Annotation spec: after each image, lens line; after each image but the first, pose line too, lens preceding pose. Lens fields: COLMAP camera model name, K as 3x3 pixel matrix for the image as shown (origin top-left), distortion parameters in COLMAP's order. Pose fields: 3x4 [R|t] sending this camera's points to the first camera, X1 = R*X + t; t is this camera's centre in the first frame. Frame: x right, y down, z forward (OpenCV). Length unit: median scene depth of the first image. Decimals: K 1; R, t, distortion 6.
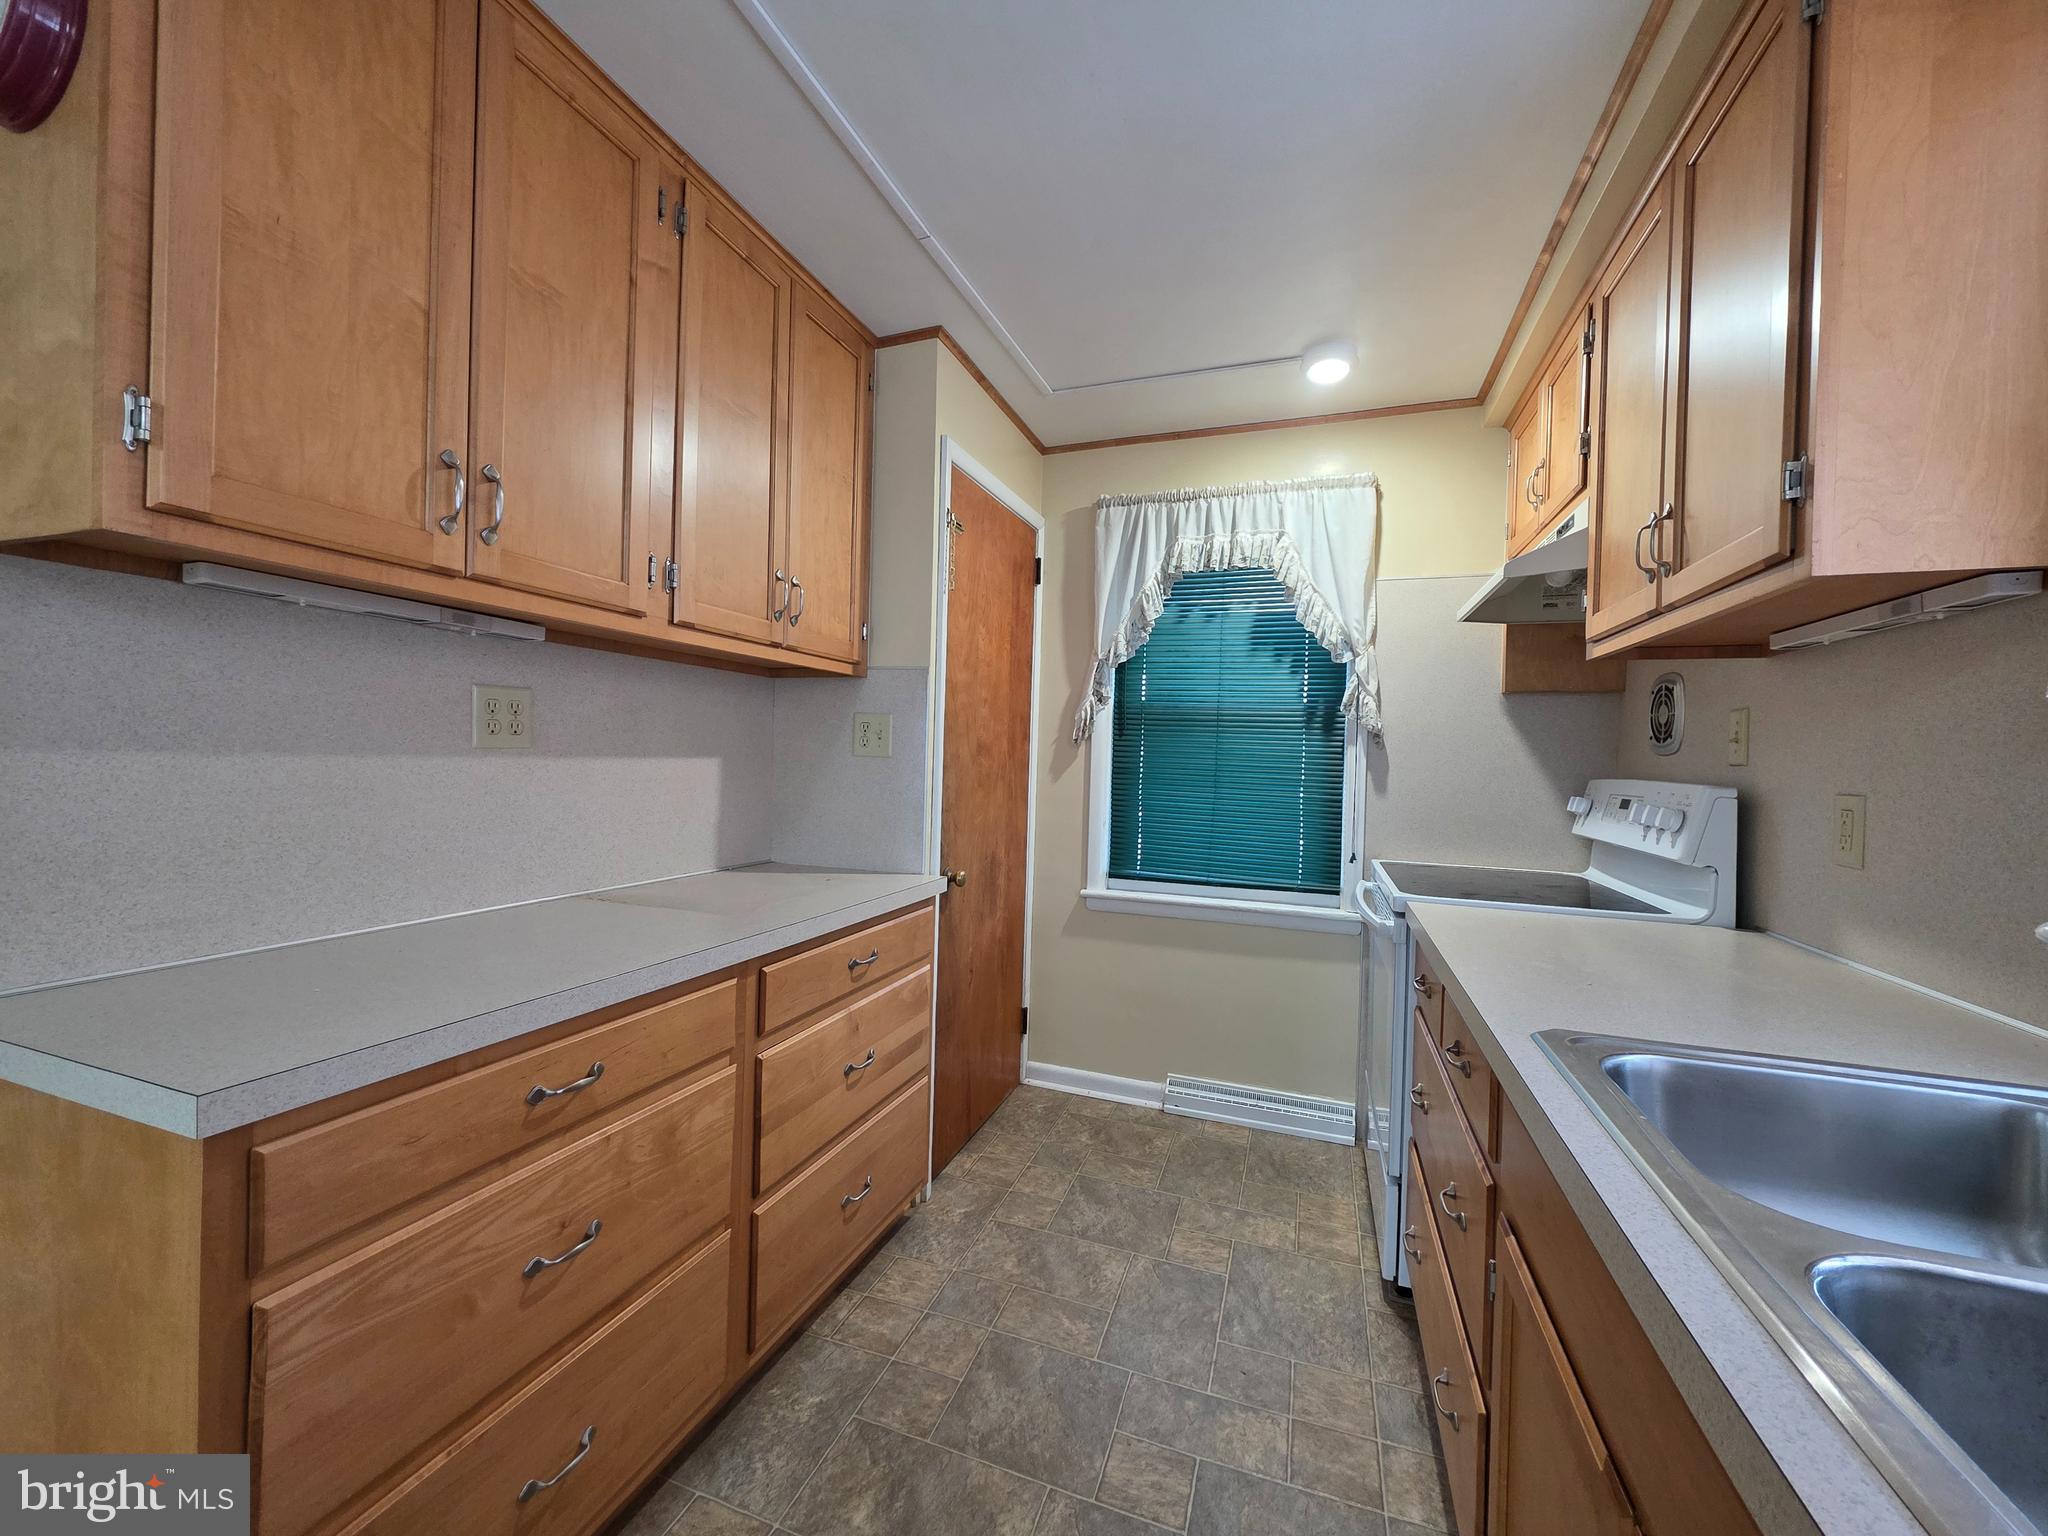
lens RADIAL K [[814.3, 0, 1020.2], [0, 814.3, 765.8], [0, 0, 1]] dist [0.000346, -0.000052]
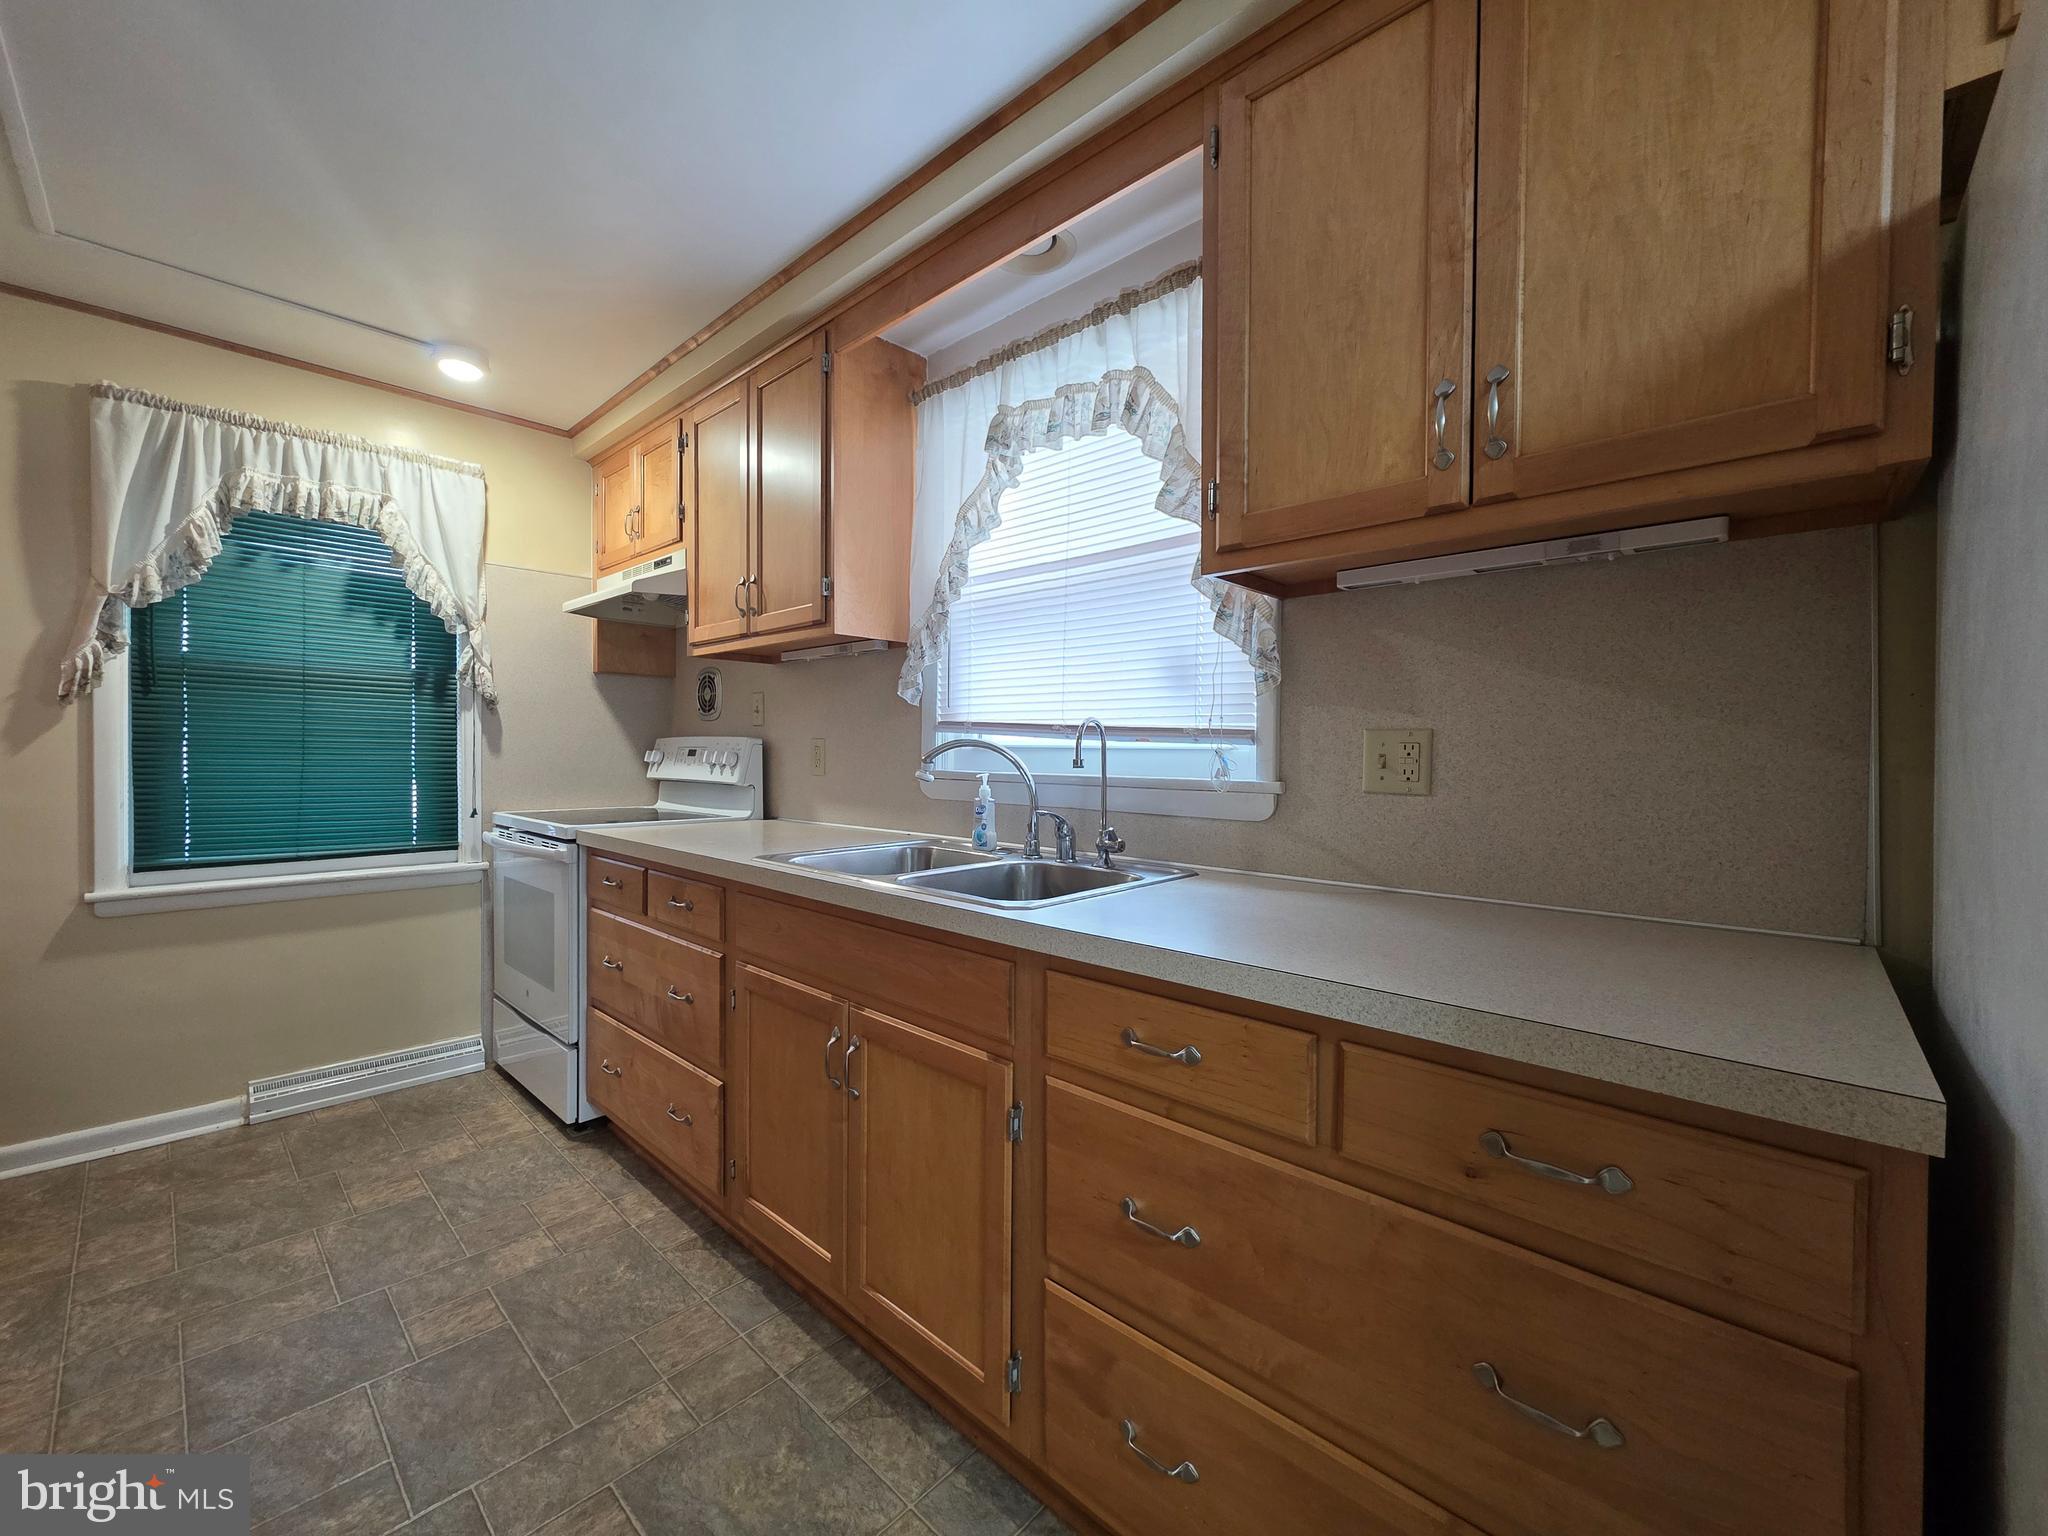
lens RADIAL K [[814.3, 0, 1029.7], [0, 814.3, 764.9], [0, 0, 1]] dist [0.000346, -0.000052]
pose [[0.389418, -0.039565, 0.920211, -0.340008], [0.012693, 0.999213, 0.037591, 0.017974], [-0.920974, -0.002958, 0.389613, -0.135854]]
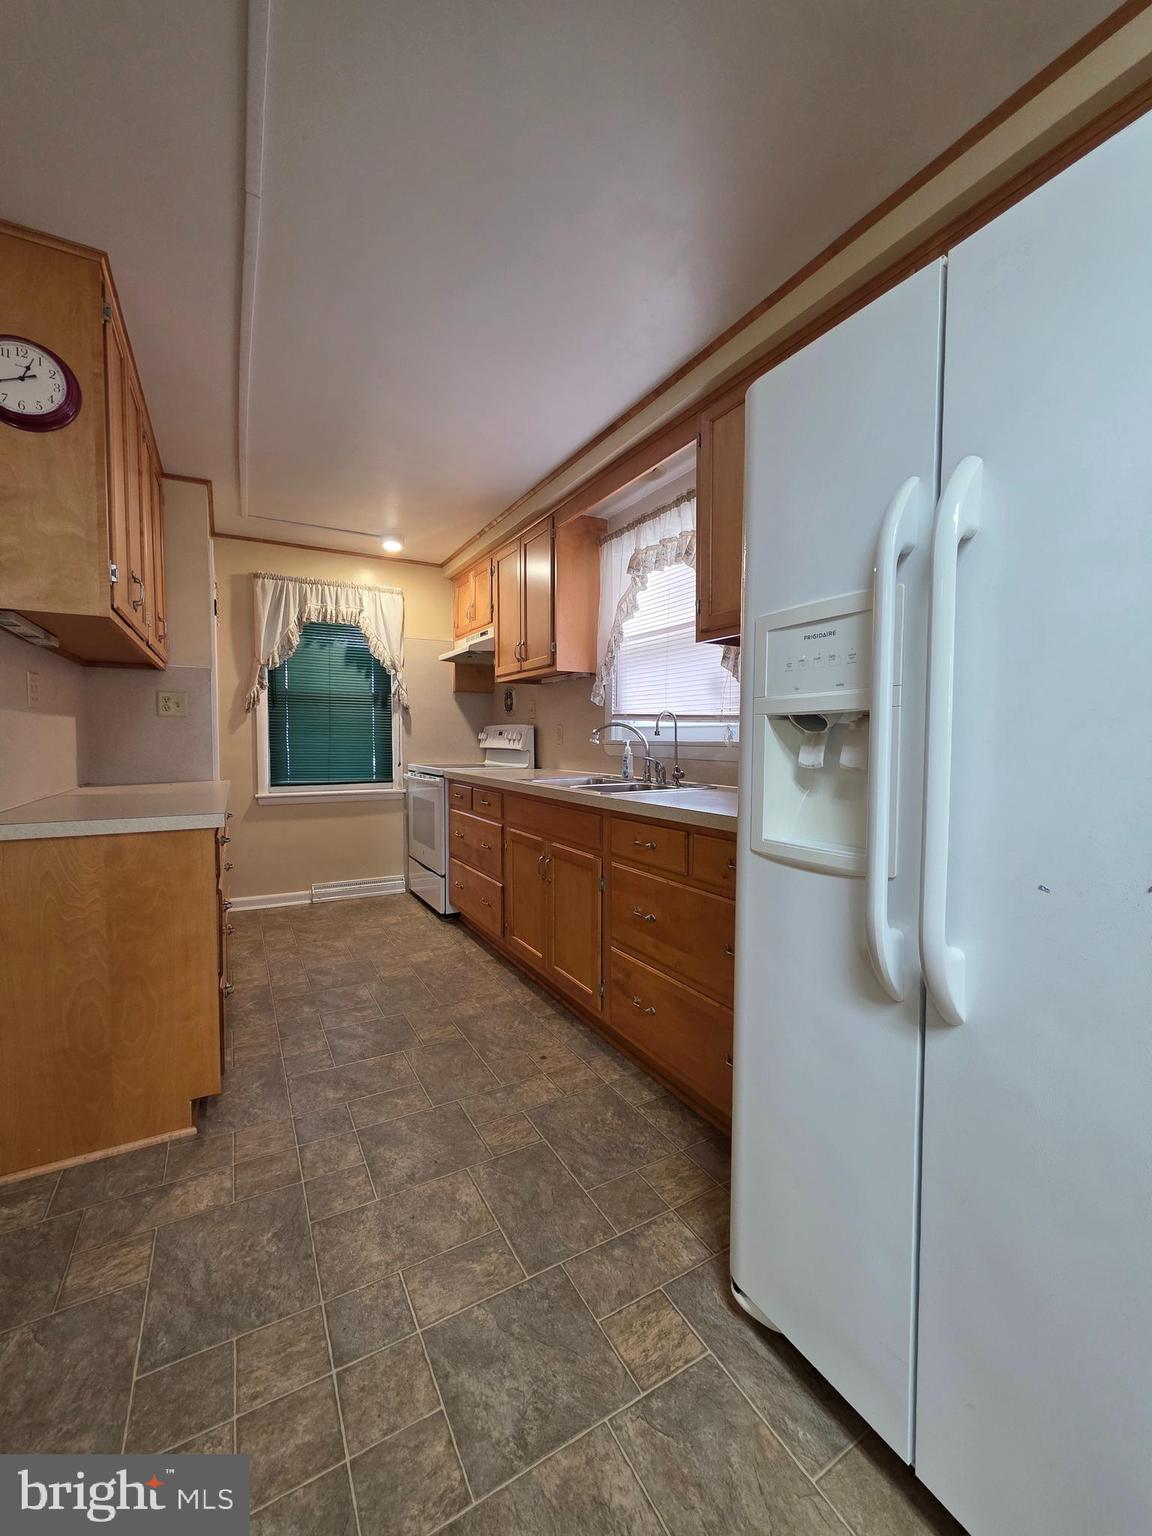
lens RADIAL K [[610.7, 0, 583.7], [0, 610.7, 769.7], [0, 0, 1]] dist [0.000346, -0.000052]
pose [[0.644768, -0.064649, 0.761640, -0.578674], [0.022288, 0.997583, 0.065808, 0.033683], [-0.764053, -0.025455, 0.644651, -0.488523]]
